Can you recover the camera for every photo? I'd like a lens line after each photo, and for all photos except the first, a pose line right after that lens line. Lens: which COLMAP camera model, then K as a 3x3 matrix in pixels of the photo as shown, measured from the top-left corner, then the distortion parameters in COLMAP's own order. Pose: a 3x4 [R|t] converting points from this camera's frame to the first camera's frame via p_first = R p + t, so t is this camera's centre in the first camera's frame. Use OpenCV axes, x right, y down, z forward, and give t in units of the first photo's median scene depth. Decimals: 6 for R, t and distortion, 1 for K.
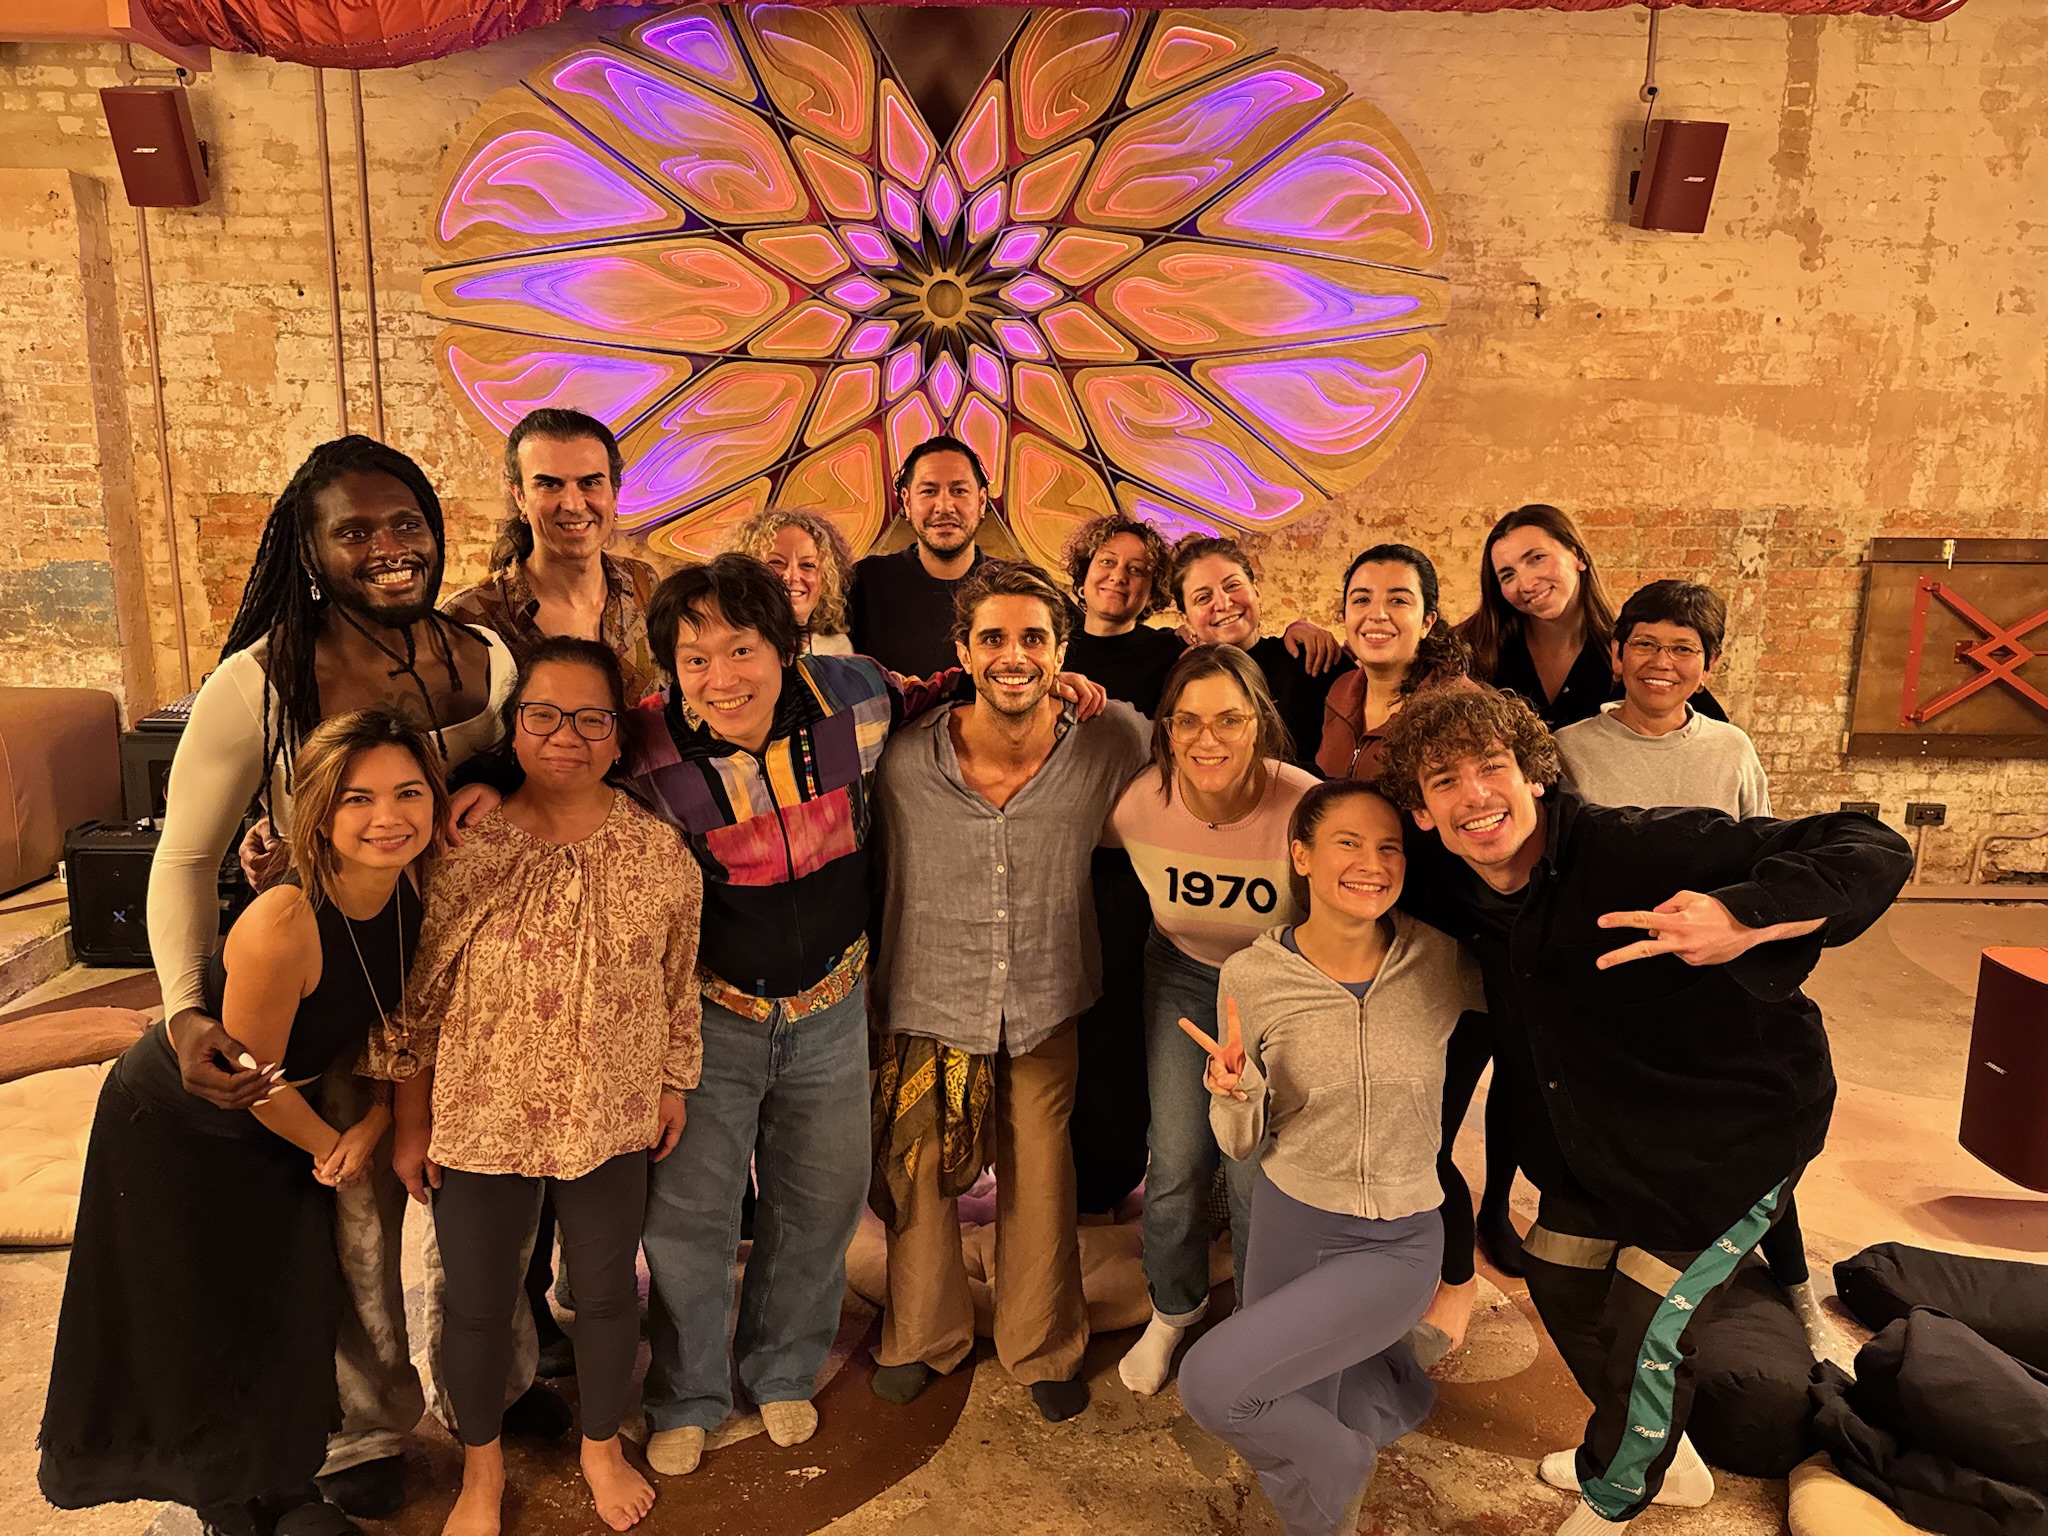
lens RADIAL K [[1416.7, 0, 1019.6], [0, 1416.7, 771.3], [0, 0, 1]] dist [-0.007996, -0.000958]
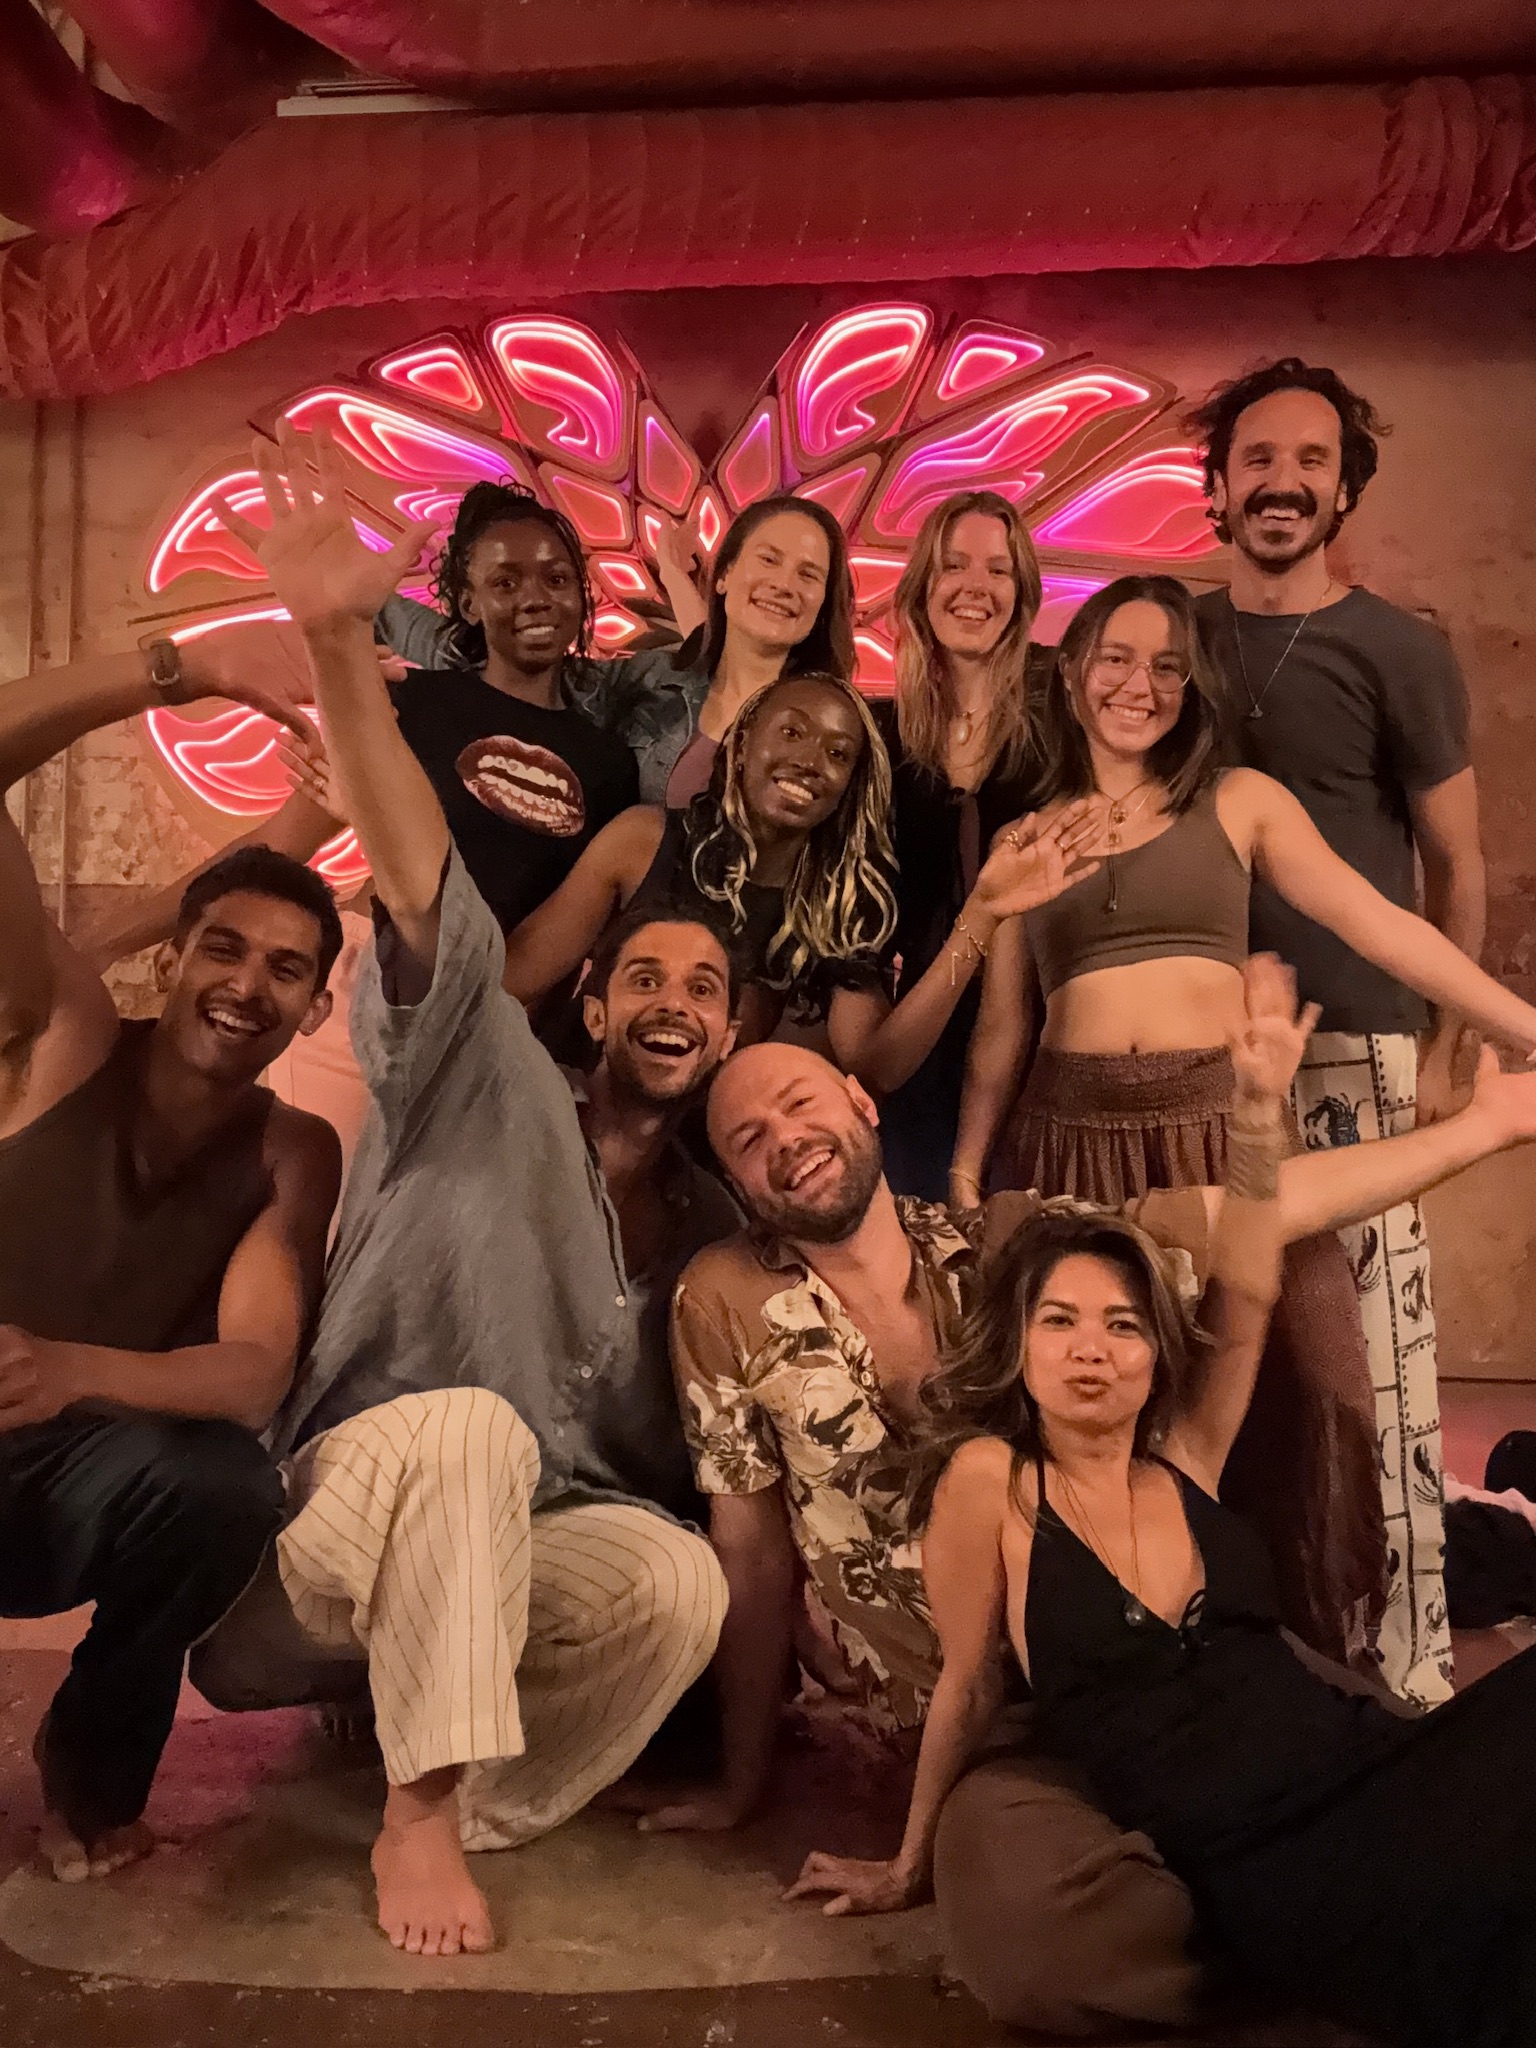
lens RADIAL K [[1804.2, 0, 771.5], [0, 1804.2, 1021.3], [0, 0, 1]] dist [0.023832, 0.006483]
pose [[0.995886, -0.011016, -0.089940, 0.081217], [-0.009252, 0.975032, -0.221871, 0.140206], [0.090138, 0.221790, 0.970919, -0.007827]]
